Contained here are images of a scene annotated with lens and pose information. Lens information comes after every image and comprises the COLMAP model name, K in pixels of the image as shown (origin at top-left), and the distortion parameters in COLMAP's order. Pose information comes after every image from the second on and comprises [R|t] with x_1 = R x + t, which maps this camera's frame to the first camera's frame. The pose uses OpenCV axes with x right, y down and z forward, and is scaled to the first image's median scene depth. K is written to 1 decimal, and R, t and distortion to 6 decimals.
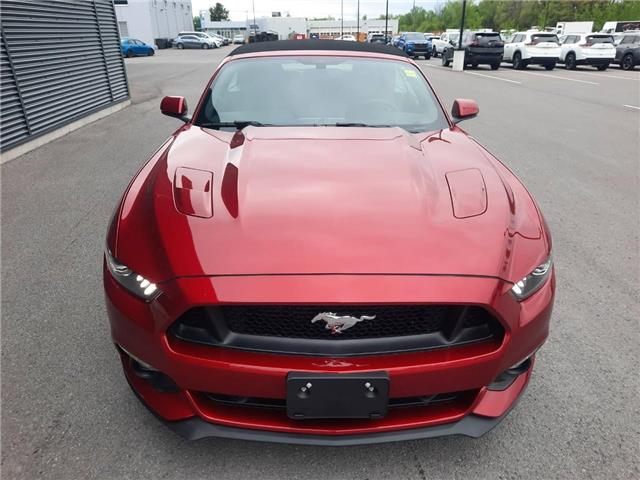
lens RADIAL K [[459.1, 0, 323.1], [0, 459.1, 232.5], [0, 0, 1]] dist [0.032501, -0.006024]
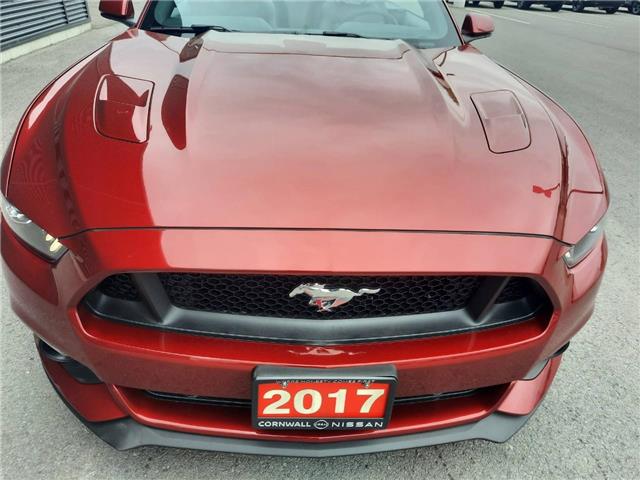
lens RADIAL K [[463.3, 0, 320.0], [0, 463.3, 240.0], [0, 0, 1]] dist [0.045135, -0.029317]
pose [[0.998812, 0.017174, 0.045604, -0.011553], [-0.023046, 0.991042, 0.131546, 0.015075], [-0.042936, -0.132441, 0.990261, 0.294044]]
